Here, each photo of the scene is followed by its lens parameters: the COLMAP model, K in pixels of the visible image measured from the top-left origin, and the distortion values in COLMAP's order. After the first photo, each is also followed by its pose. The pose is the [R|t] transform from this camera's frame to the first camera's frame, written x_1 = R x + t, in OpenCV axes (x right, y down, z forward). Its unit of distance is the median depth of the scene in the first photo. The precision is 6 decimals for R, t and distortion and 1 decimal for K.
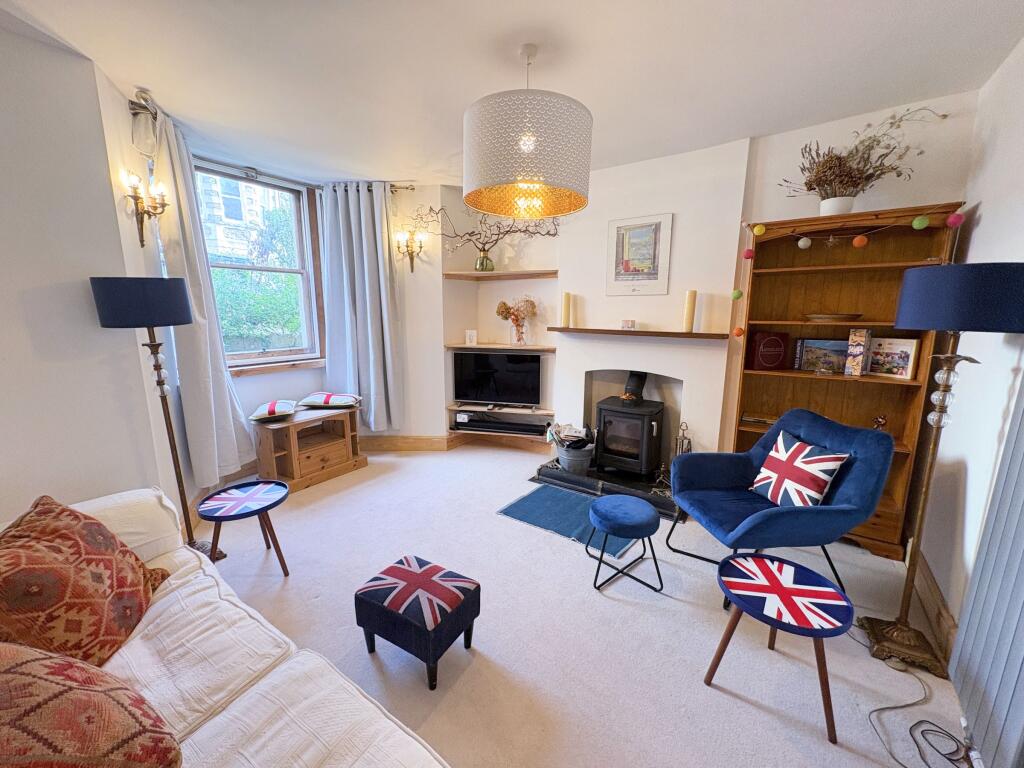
lens RADIAL K [[409.2, 0, 509.6], [0, 409.2, 384.4], [0, 0, 1]] dist [-0.002651, 0.001201]
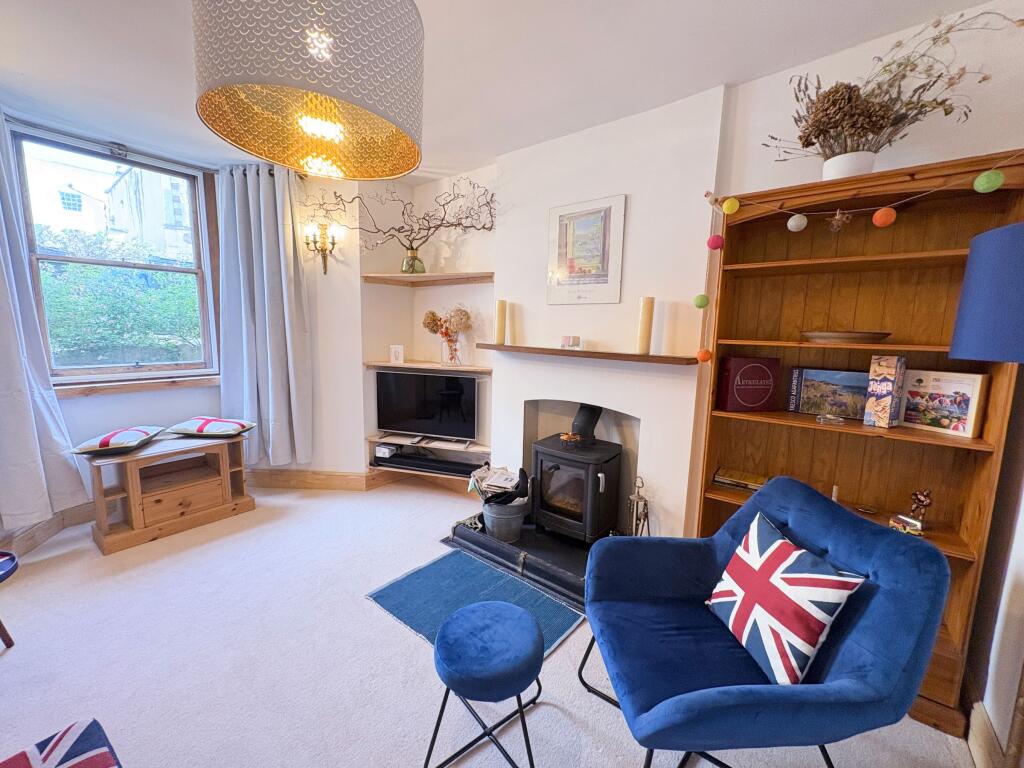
lens RADIAL K [[409.2, 0, 510.5], [0, 409.2, 384.2], [0, 0, 1]] dist [-0.002651, 0.001201]
pose [[0.998315, 0.027331, -0.051183, 0.295164], [-0.029422, 0.998743, -0.040571, -0.046216], [0.050010, 0.042009, 0.997865, 0.324978]]
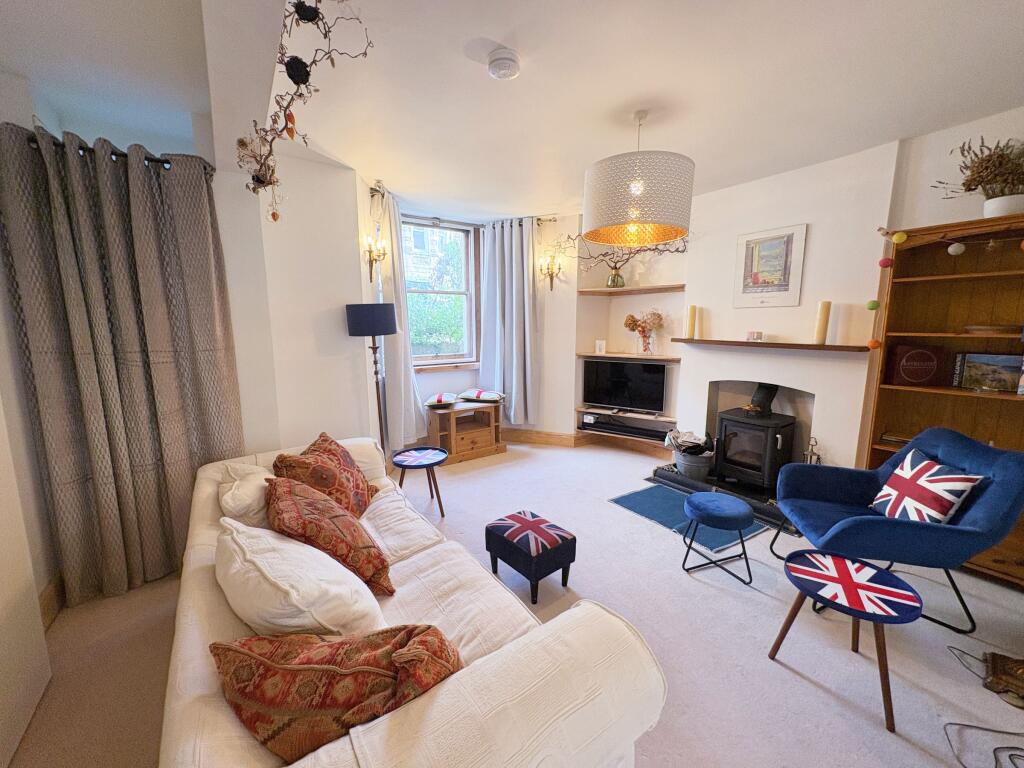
lens RADIAL K [[409.2, 0, 508.2], [0, 409.2, 384.6], [0, 0, 1]] dist [-0.002651, 0.001201]
pose [[0.935355, 0.046720, -0.350613, 0.109134], [-0.056007, 0.998296, -0.016389, 0.031514], [0.349249, 0.034966, 0.936377, -0.203131]]
